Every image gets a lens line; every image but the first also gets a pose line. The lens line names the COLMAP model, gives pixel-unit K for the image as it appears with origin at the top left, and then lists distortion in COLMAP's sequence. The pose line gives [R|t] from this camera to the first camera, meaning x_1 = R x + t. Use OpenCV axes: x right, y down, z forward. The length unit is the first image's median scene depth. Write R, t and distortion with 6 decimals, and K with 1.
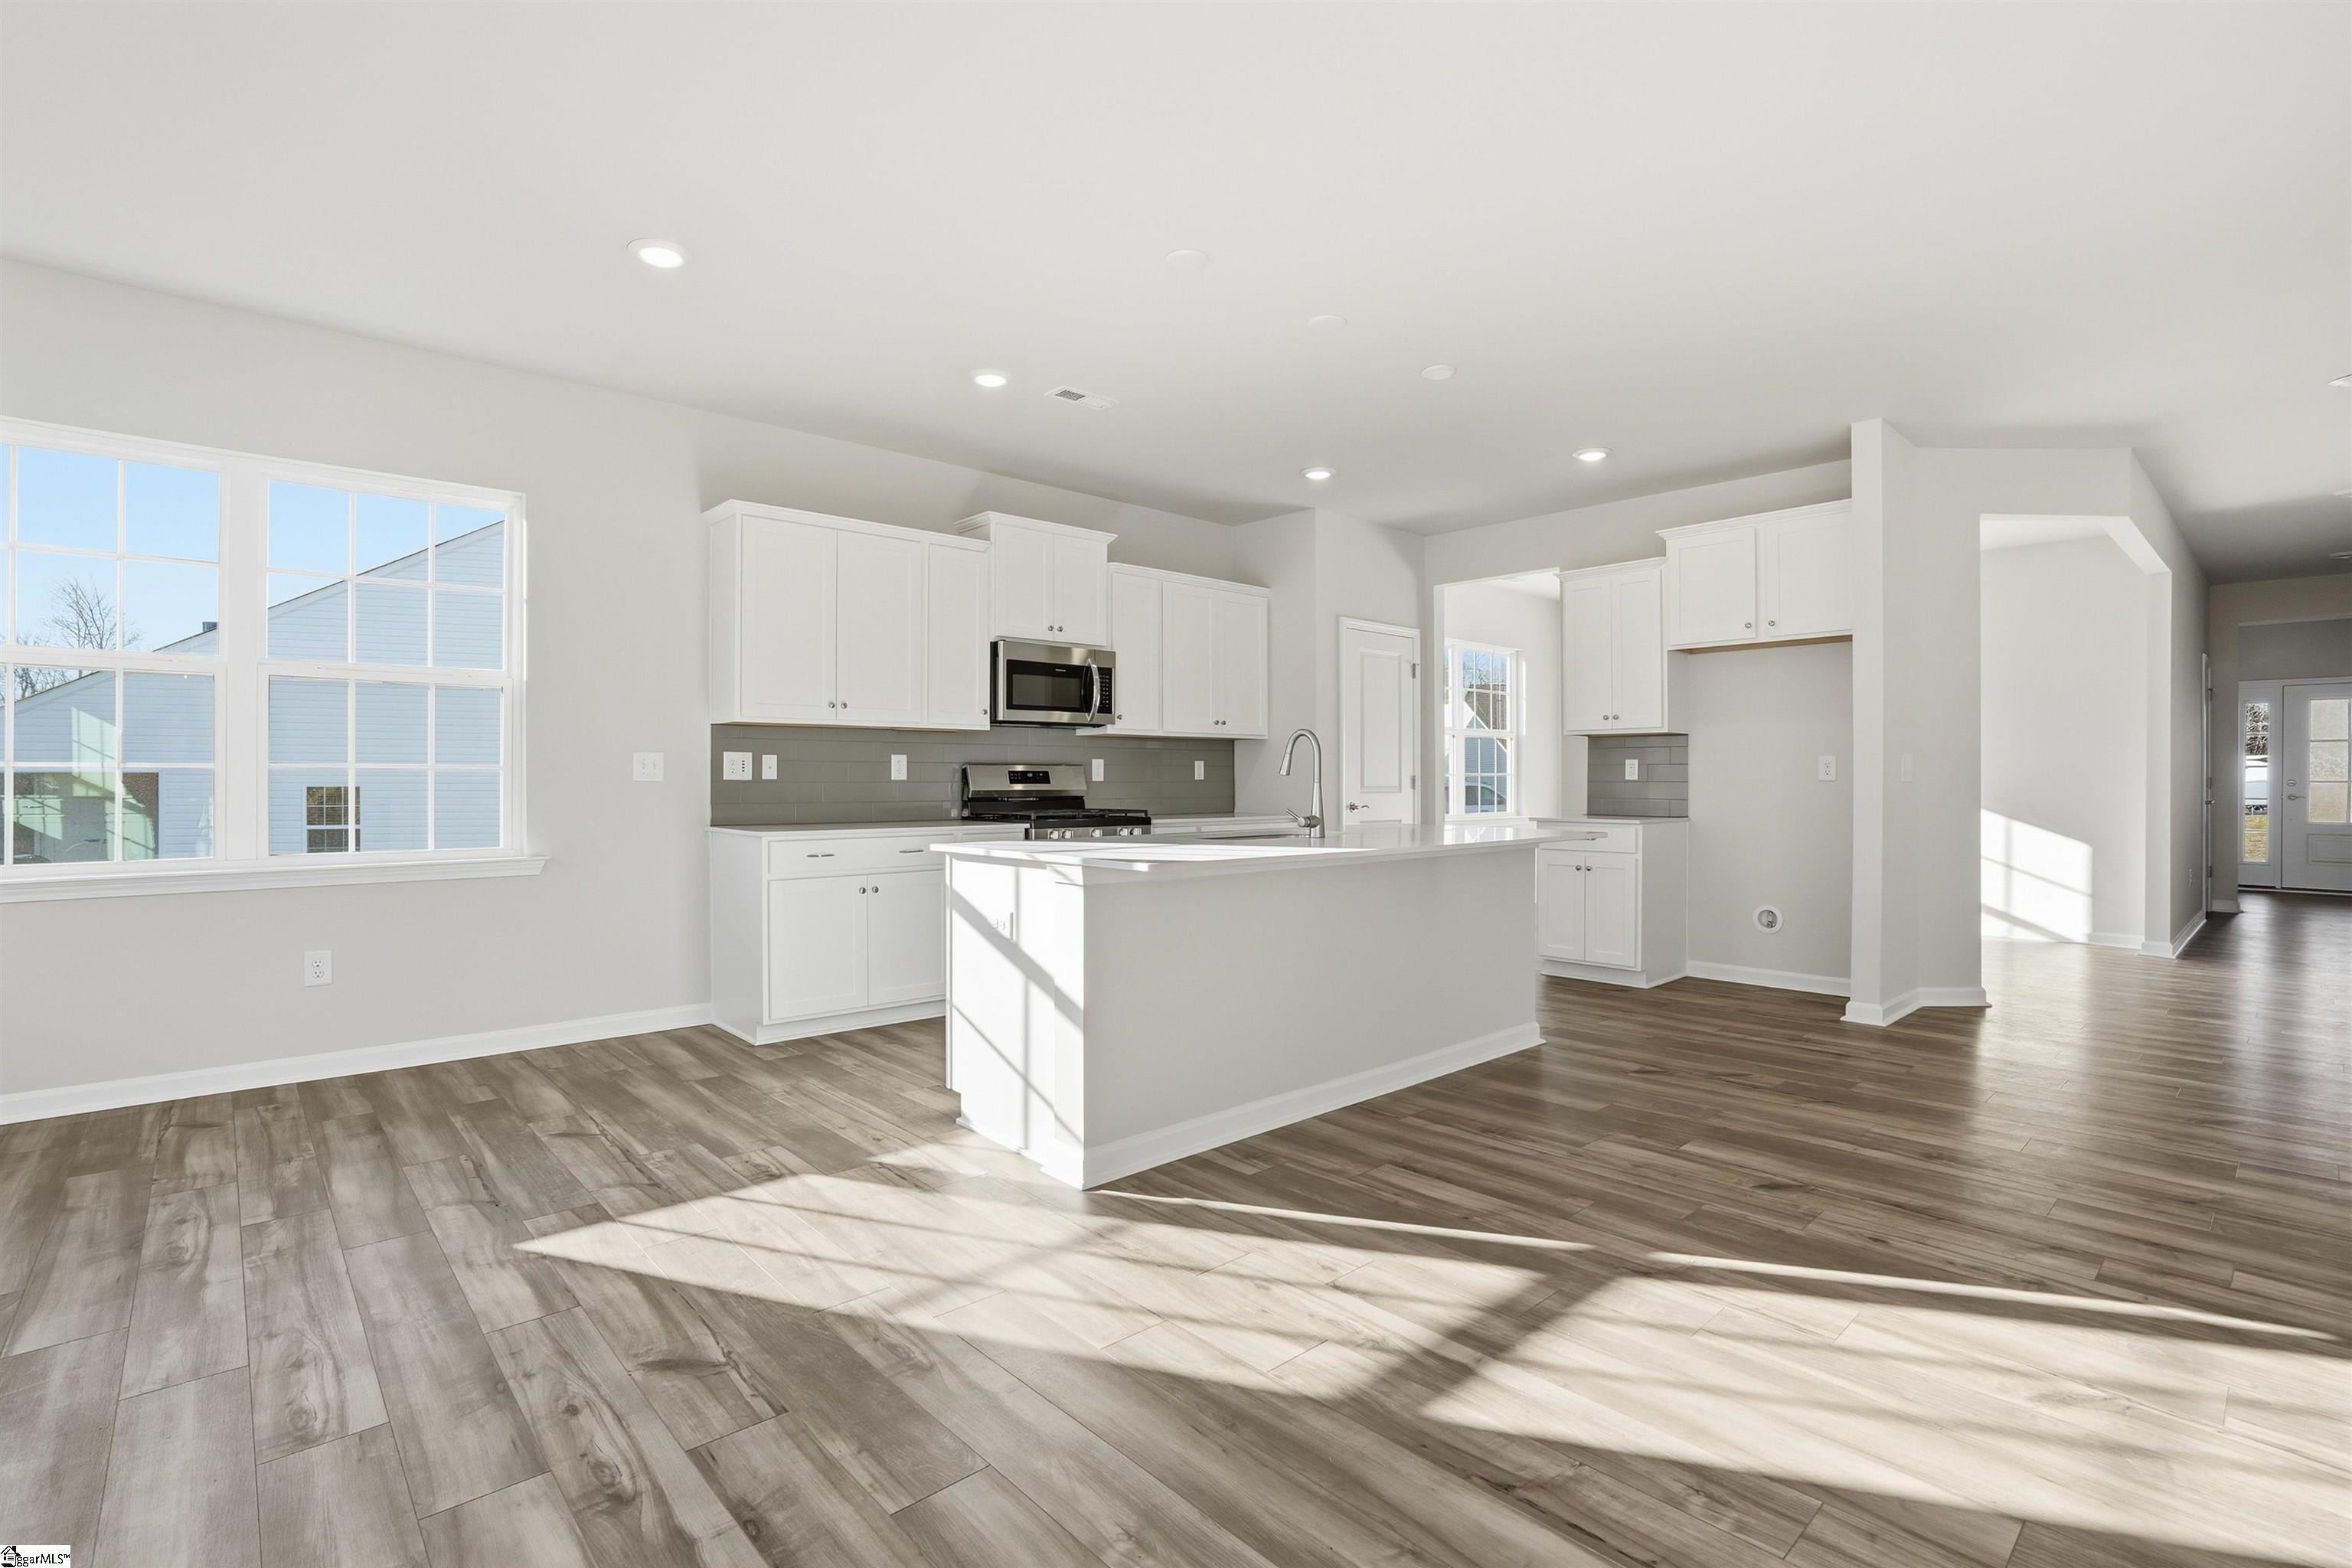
lens RADIAL K [[1081.2, 0, 1176.7], [0, 1081.2, 778.8], [0, 0, 1]] dist [-0.050632, 0.014167]
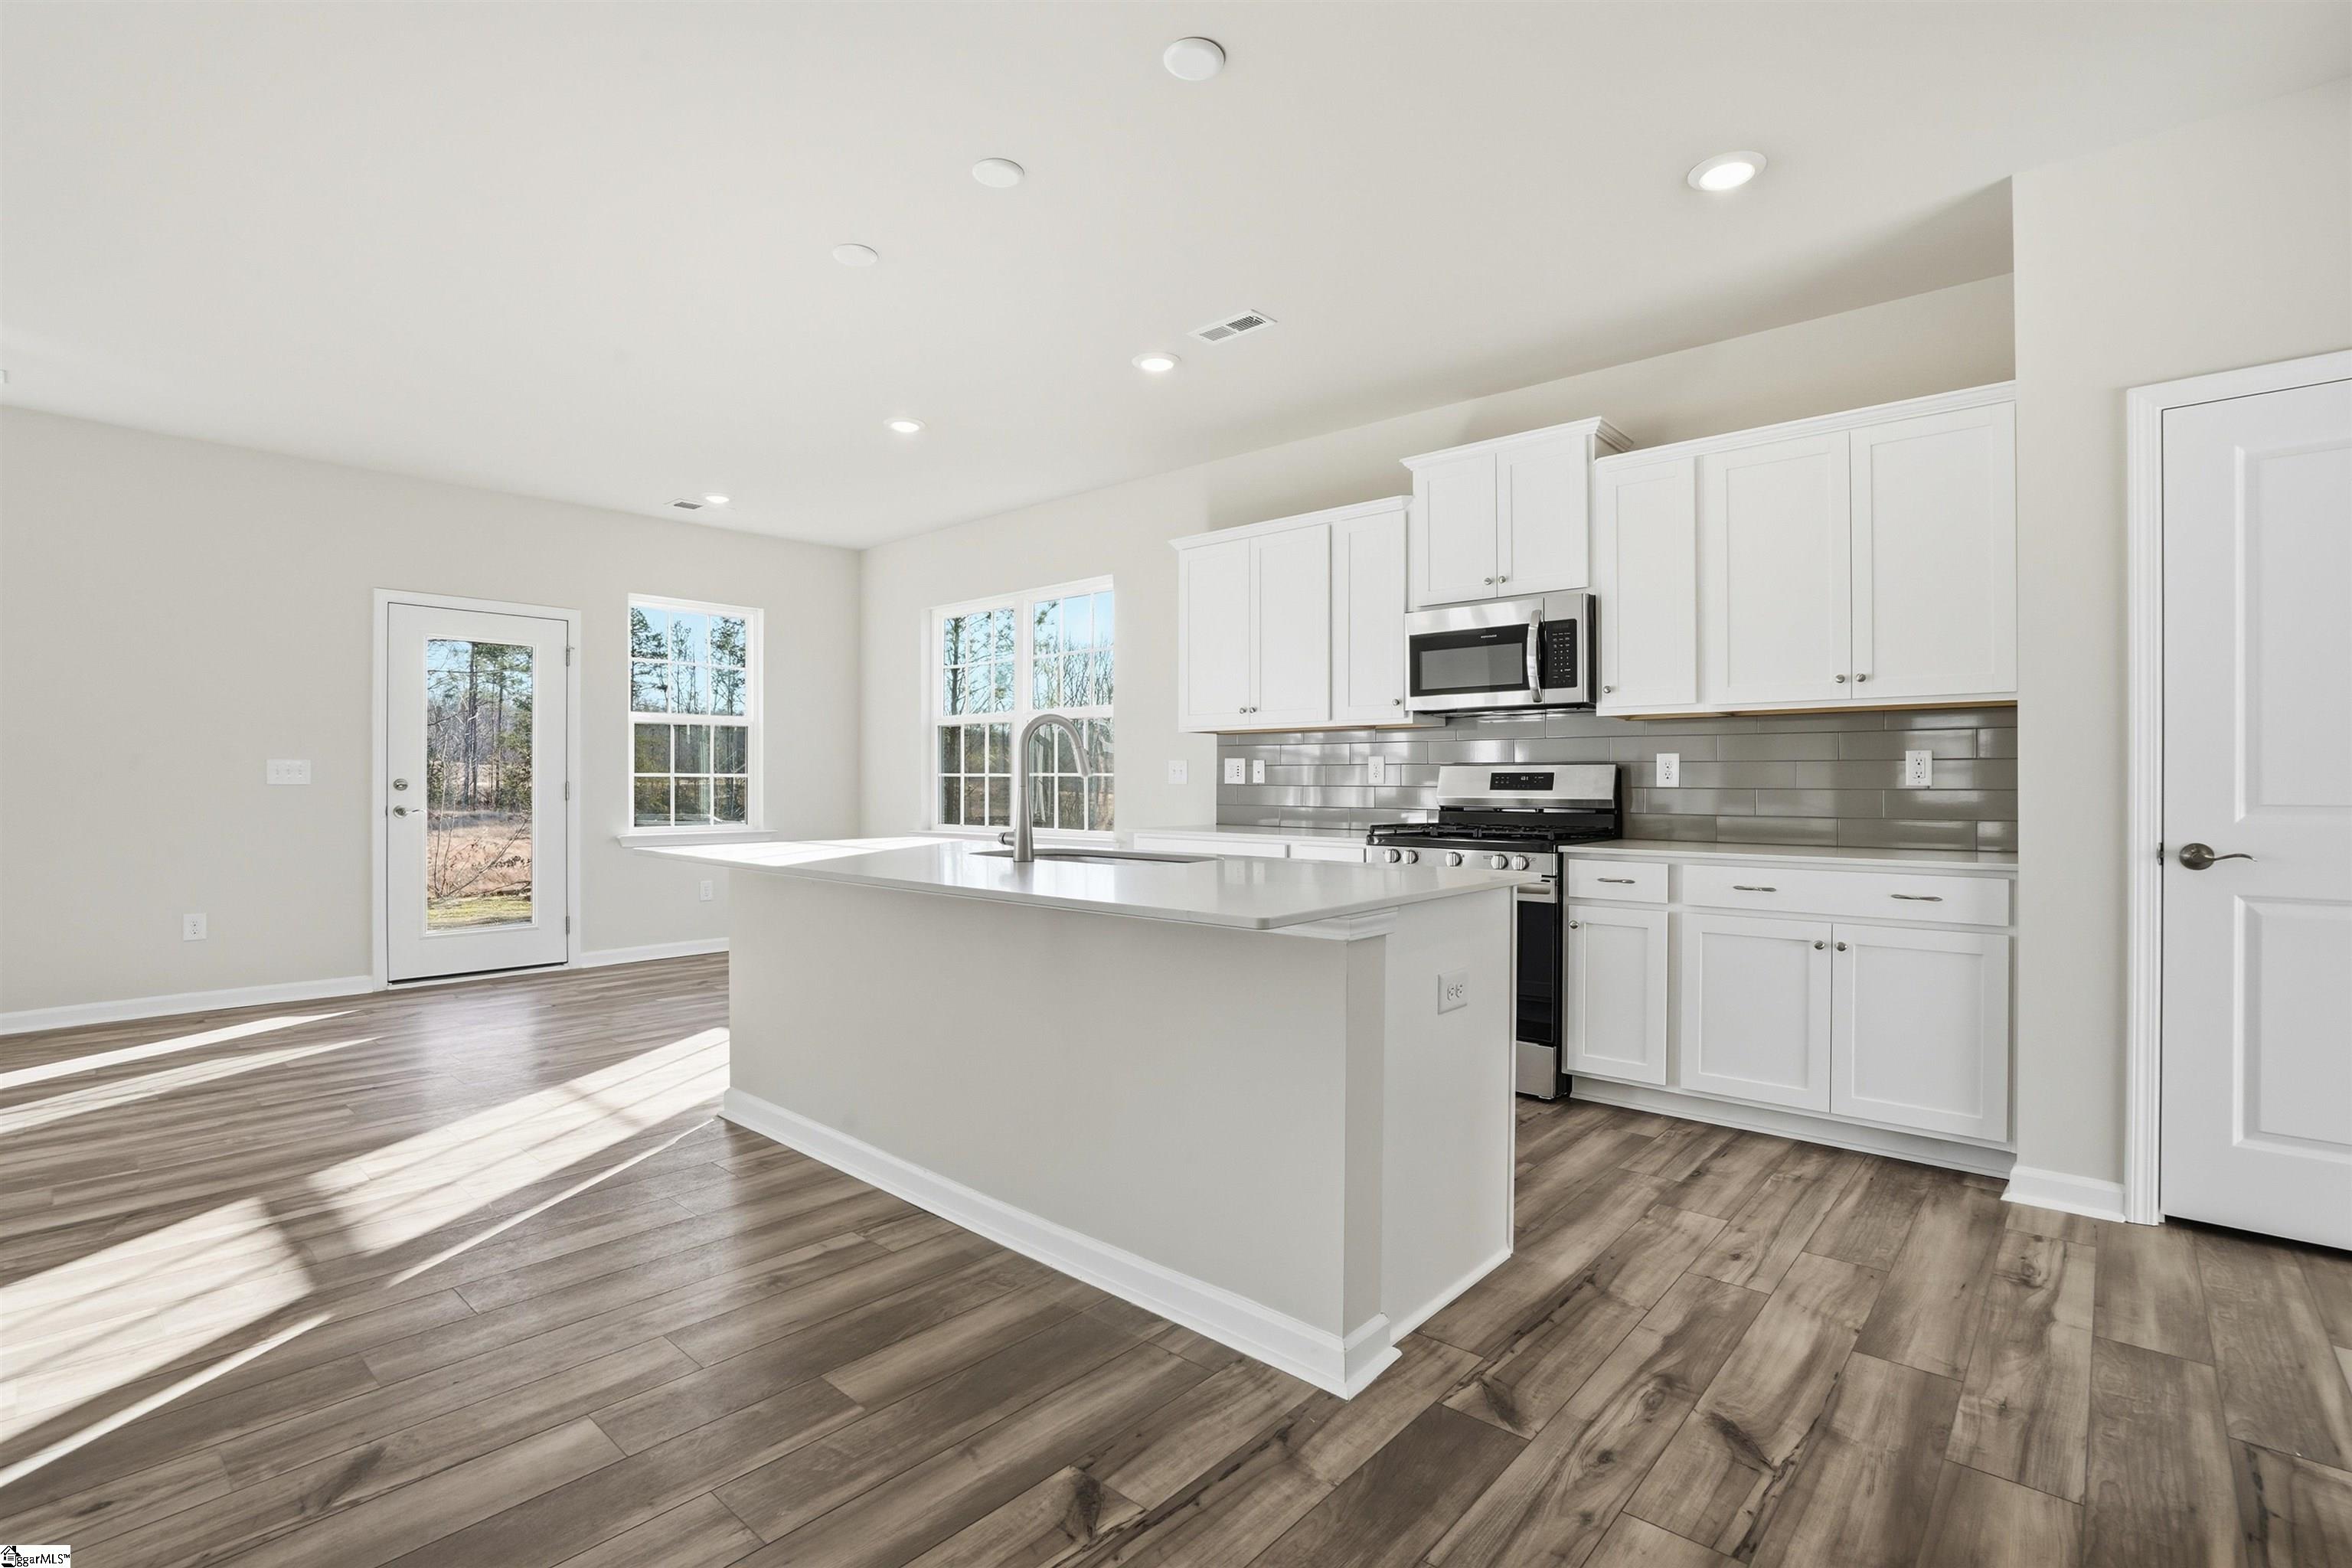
lens RADIAL K [[1081.2, 0, 1176.7], [0, 1081.2, 778.8], [0, 0, 1]] dist [-0.050632, 0.014167]
pose [[0.095431, -0.002715, -0.995432, 0.830100], [-0.002387, 0.999993, -0.002956, -0.000597], [0.995433, 0.002658, 0.095424, 0.978011]]
